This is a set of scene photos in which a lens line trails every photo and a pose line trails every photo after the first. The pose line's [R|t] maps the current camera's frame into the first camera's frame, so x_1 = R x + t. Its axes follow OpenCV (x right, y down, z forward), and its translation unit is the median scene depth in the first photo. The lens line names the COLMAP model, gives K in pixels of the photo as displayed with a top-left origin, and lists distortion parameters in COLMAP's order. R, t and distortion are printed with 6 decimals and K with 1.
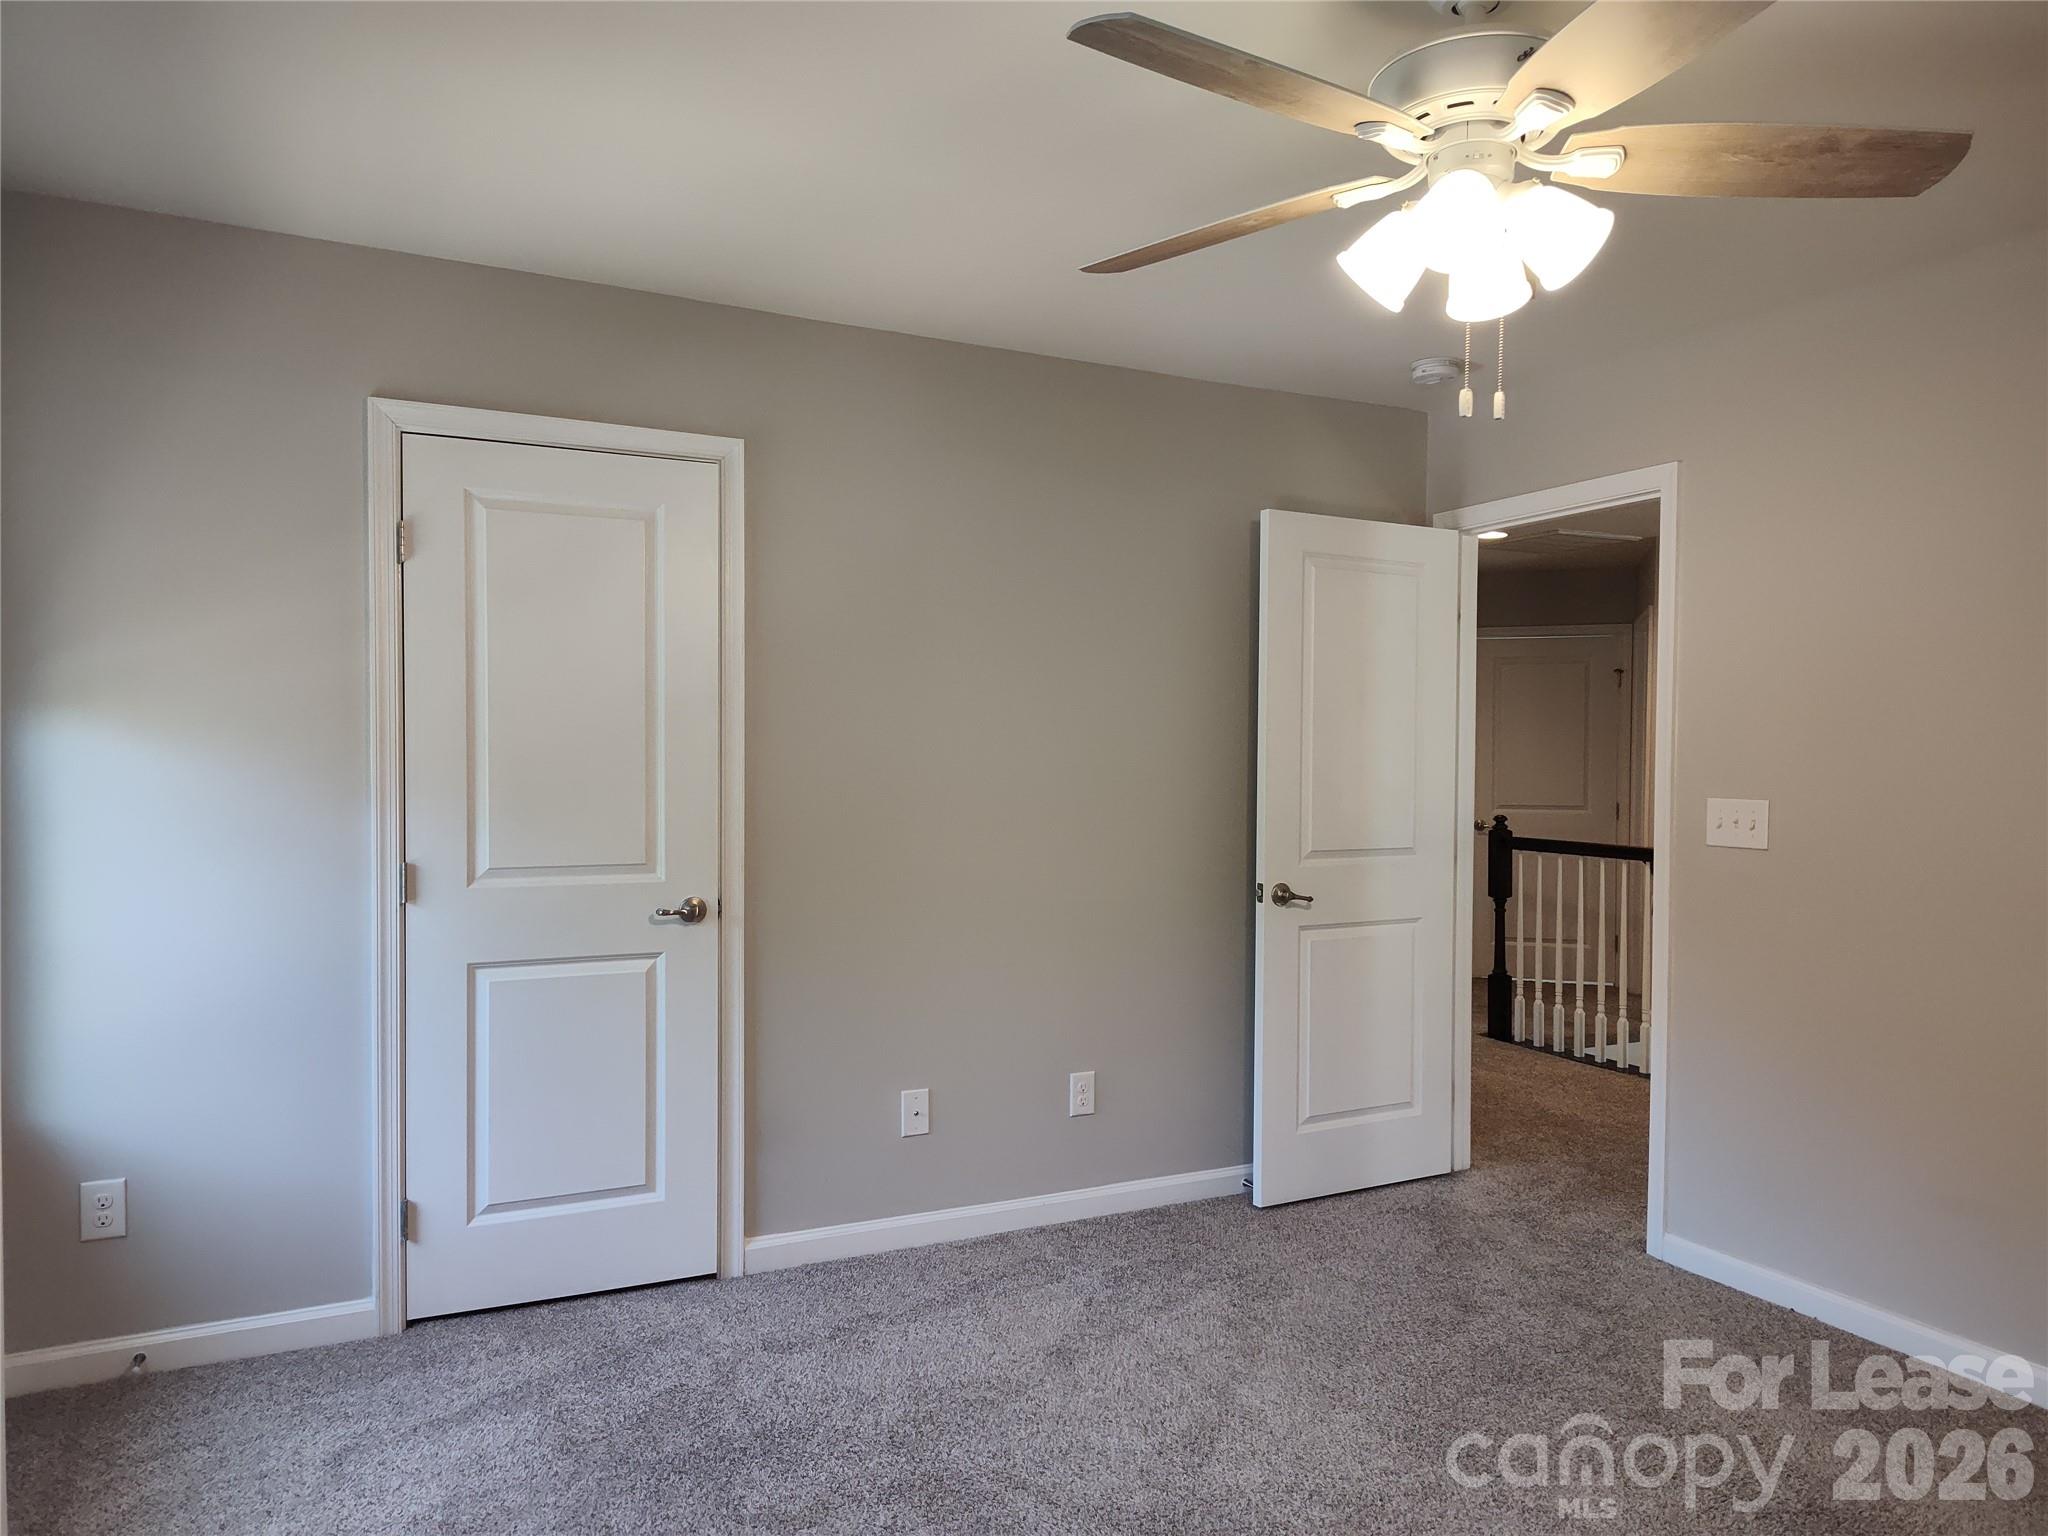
lens RADIAL K [[1397.5, 0, 1027.3], [0, 1397.5, 783.7], [0, 0, 1]] dist [0.064771, -0.084328]
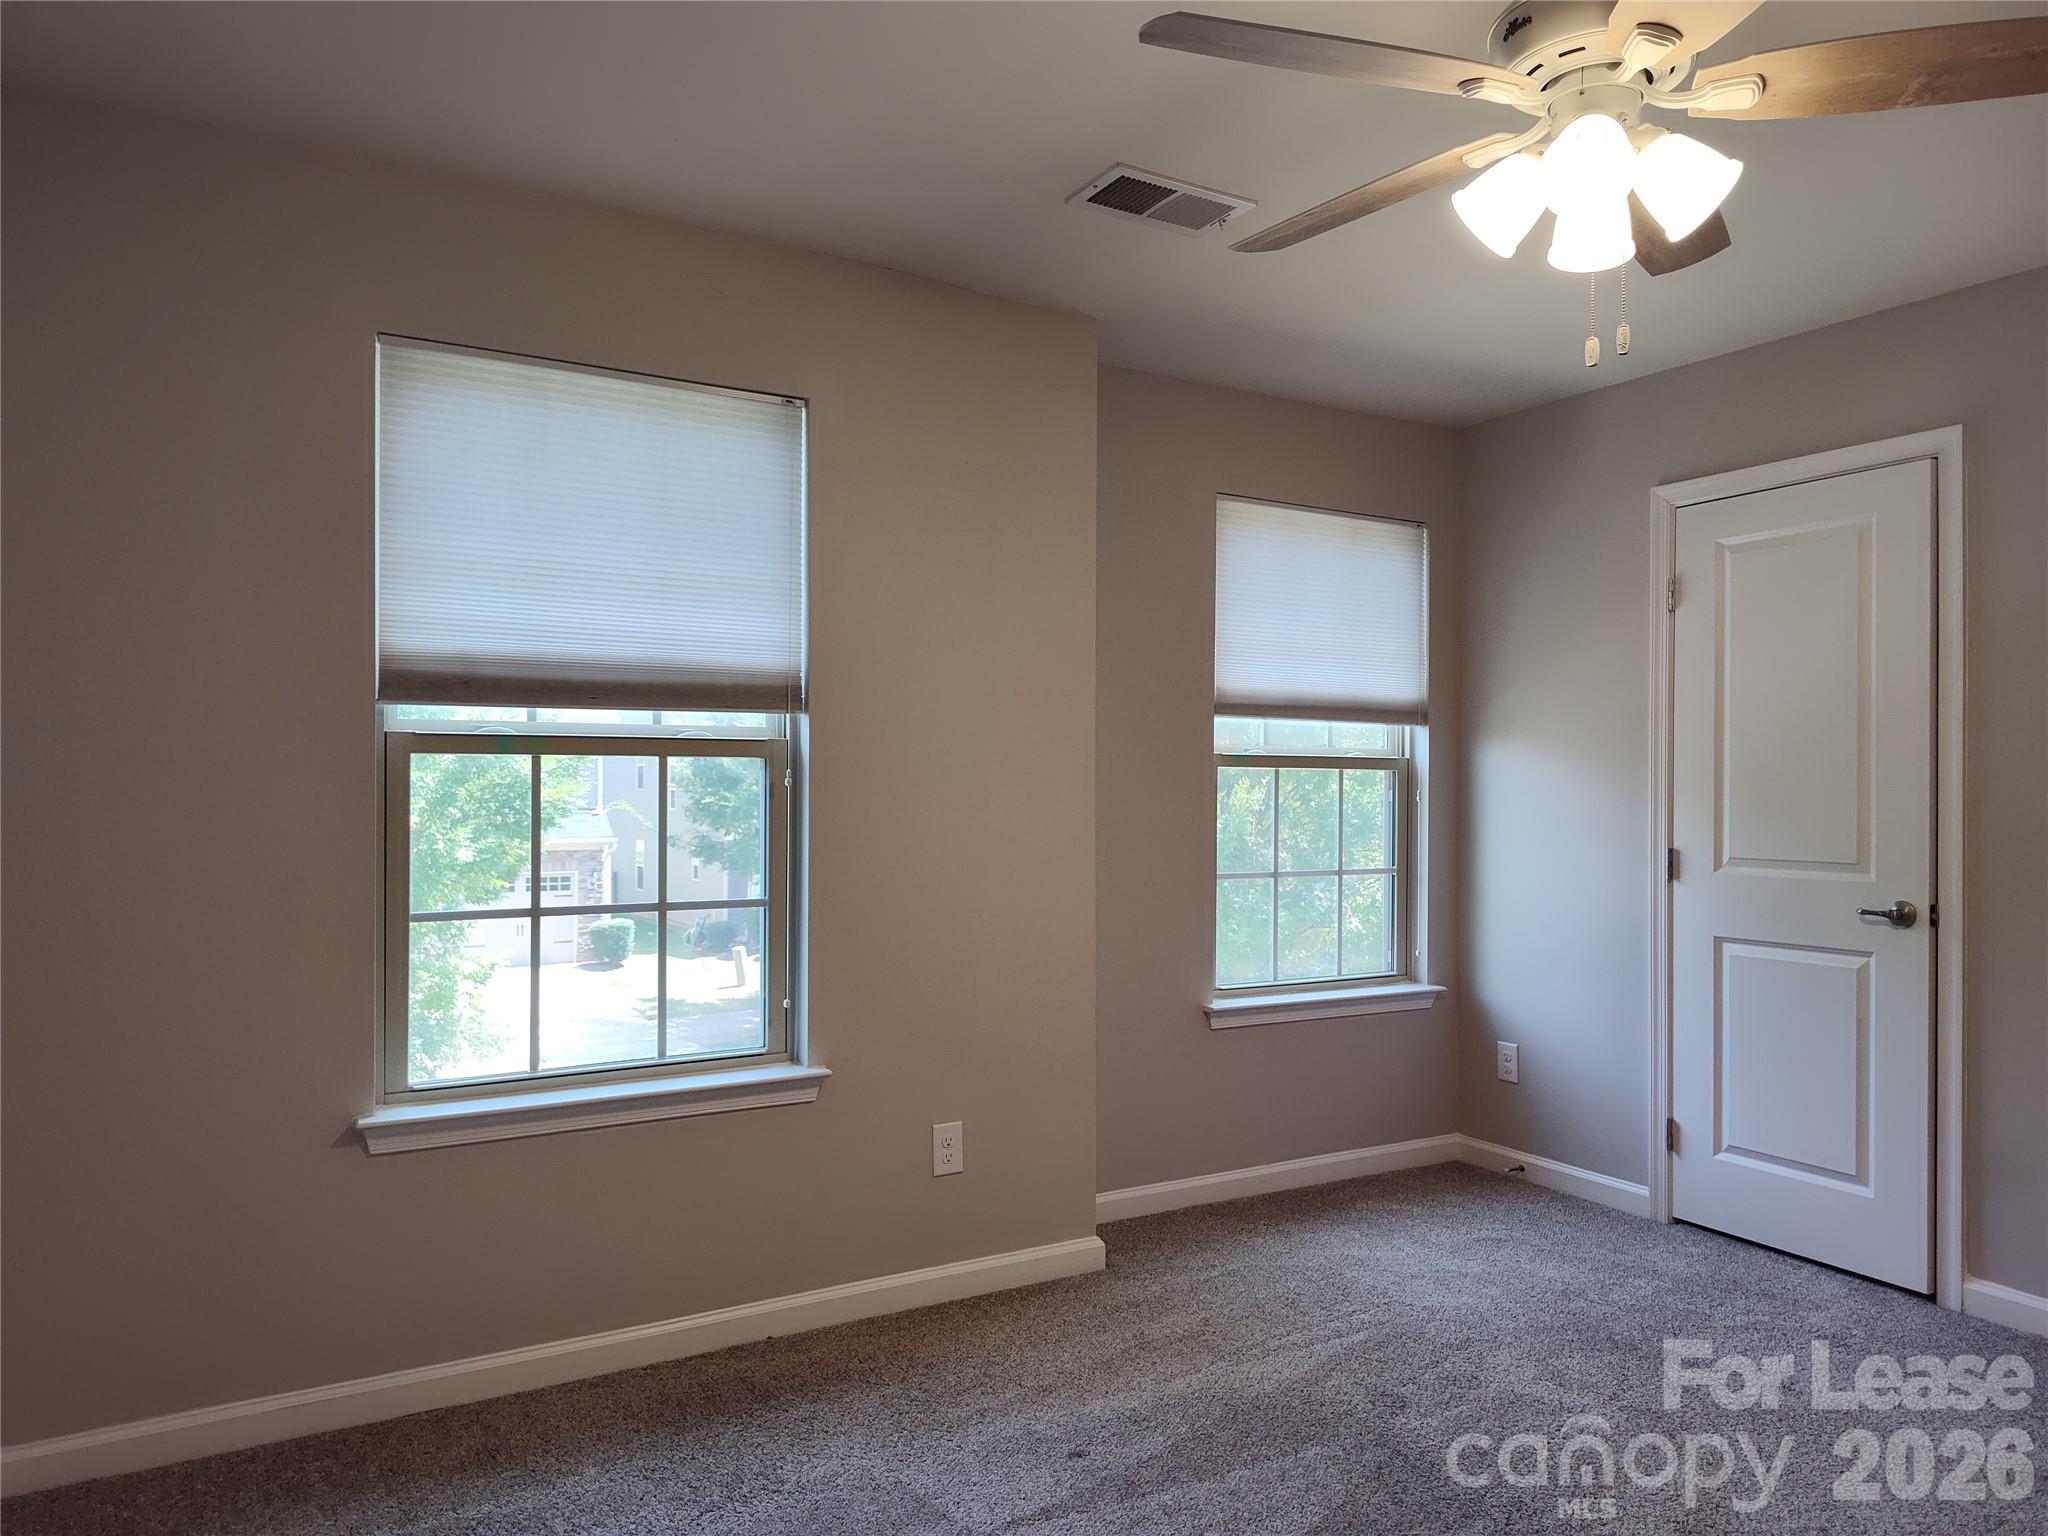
lens RADIAL K [[1397.5, 0, 1027.3], [0, 1397.5, 783.7], [0, 0, 1]] dist [0.064771, -0.084328]
pose [[0.061987, -0.012414, -0.998000, 0.766327], [-0.030531, 0.999431, -0.014328, 0.033520], [0.997610, 0.031358, 0.061572, 0.341748]]
